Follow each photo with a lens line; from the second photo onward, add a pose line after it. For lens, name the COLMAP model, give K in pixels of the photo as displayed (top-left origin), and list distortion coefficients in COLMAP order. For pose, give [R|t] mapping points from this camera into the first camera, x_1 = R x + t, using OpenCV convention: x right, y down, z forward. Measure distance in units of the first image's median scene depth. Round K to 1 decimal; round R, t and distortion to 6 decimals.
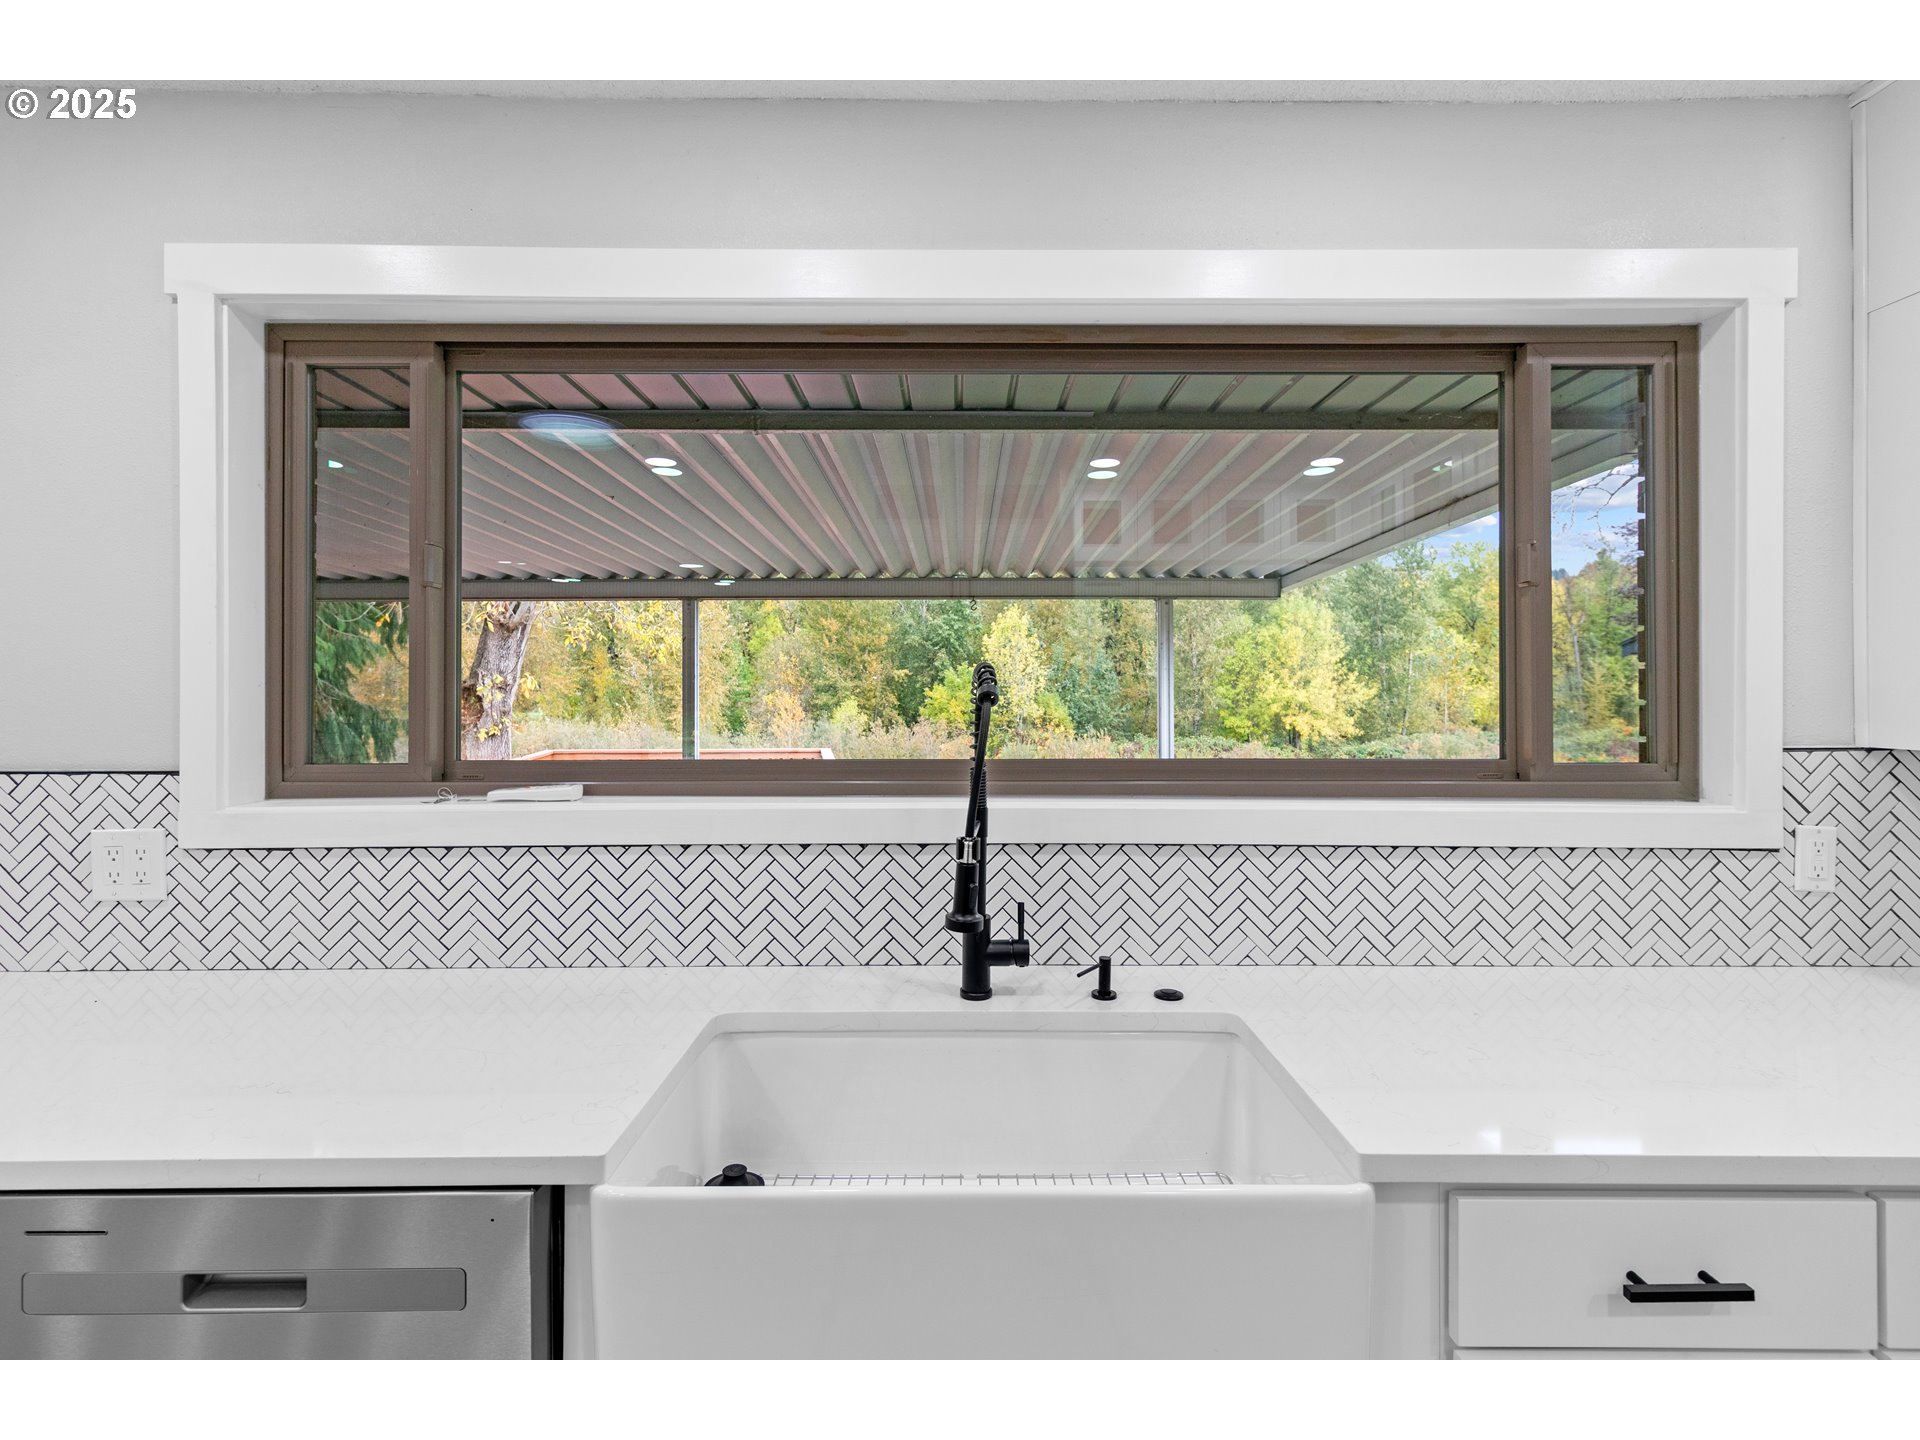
lens RADIAL K [[916.4, 0, 978.8], [0, 916.4, 710.8], [0, 0, 1]] dist [-0.002927, 0.001200]
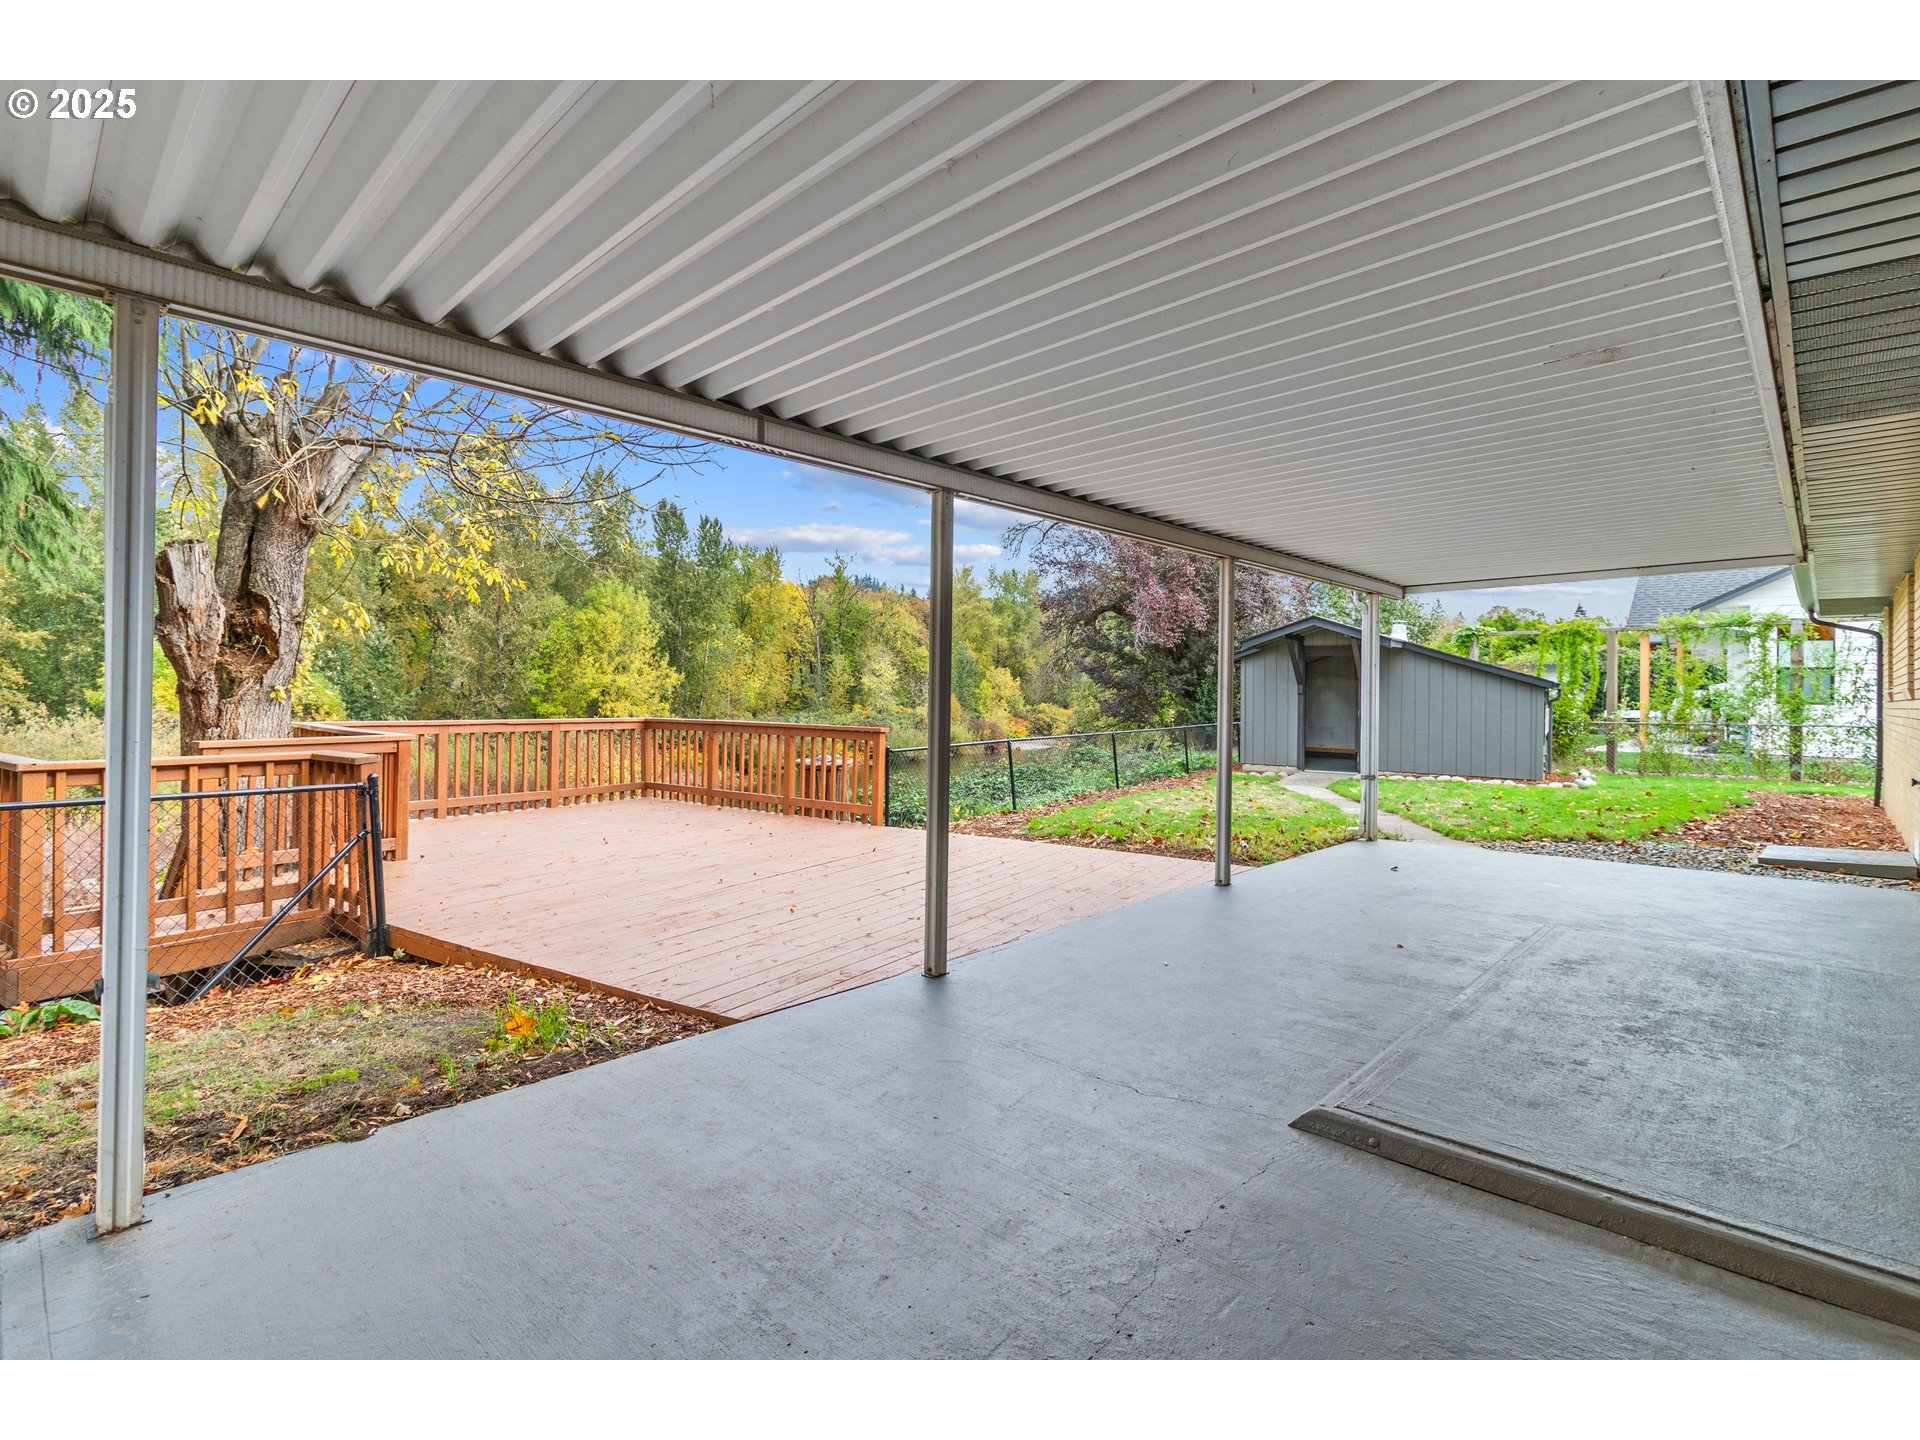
lens RADIAL K [[916.4, 0, 979.6], [0, 916.4, 703.2], [0, 0, 1]] dist [-0.002927, 0.001200]
pose [[0.689813, 0.000517, 0.723987, -0.099893], [-0.002303, 0.999996, 0.001480, 0.004668], [-0.723984, -0.002688, 0.689812, 0.030623]]
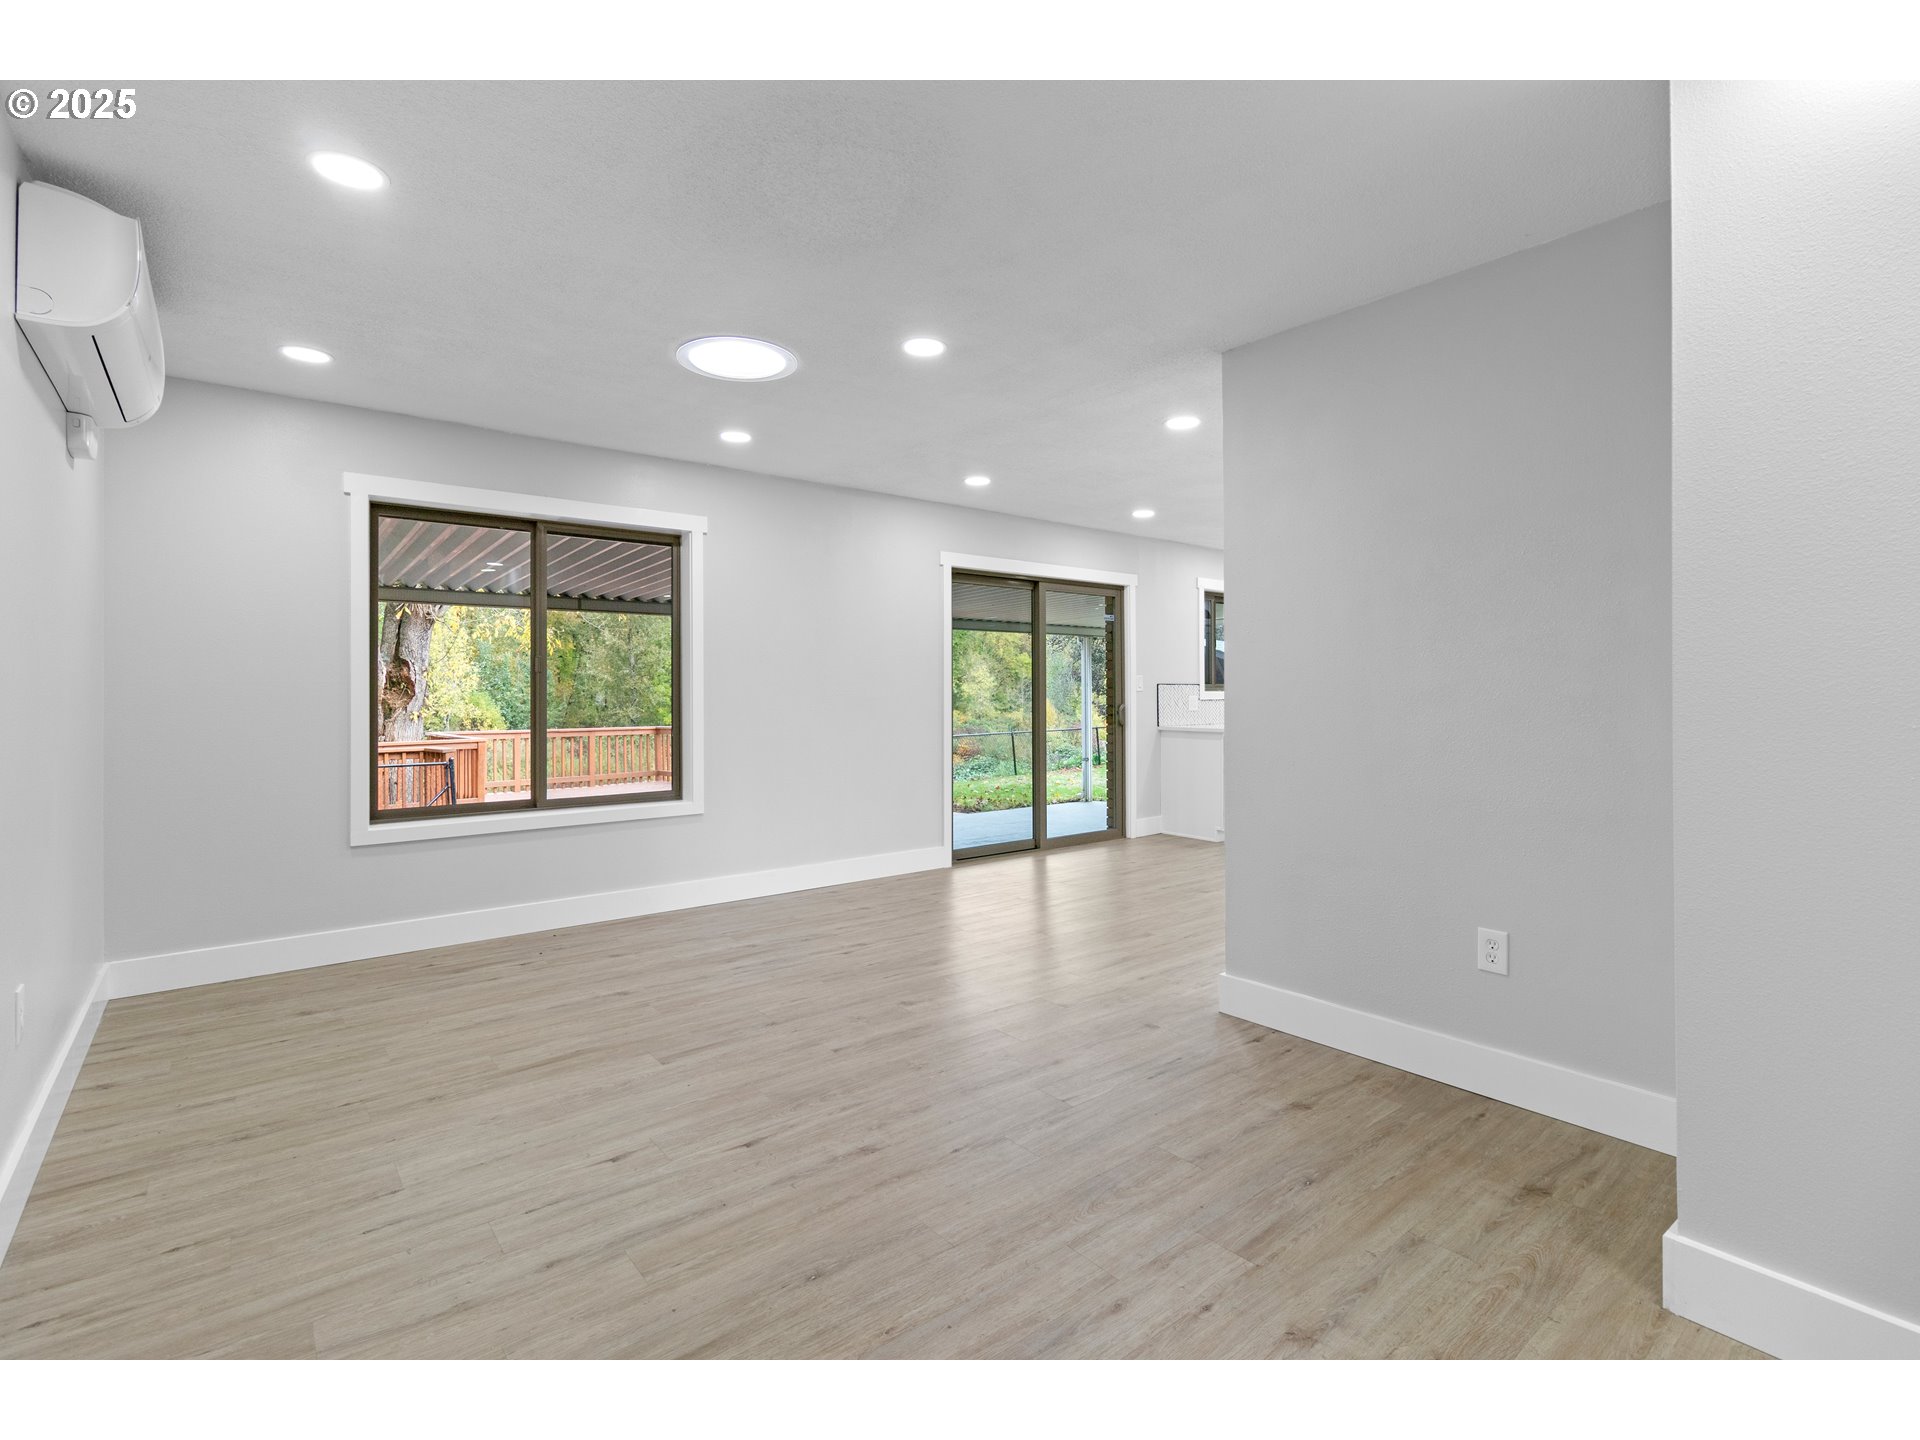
lens RADIAL K [[916.4, 0, 993.9], [0, 916.4, 712.1], [0, 0, 1]] dist [-0.002927, 0.001200]
pose [[0.775473, -0.014931, 0.631204, -0.105249], [0.014393, 0.999879, 0.005970, 0.003714], [-0.631216, 0.004456, 0.775594, -0.054595]]
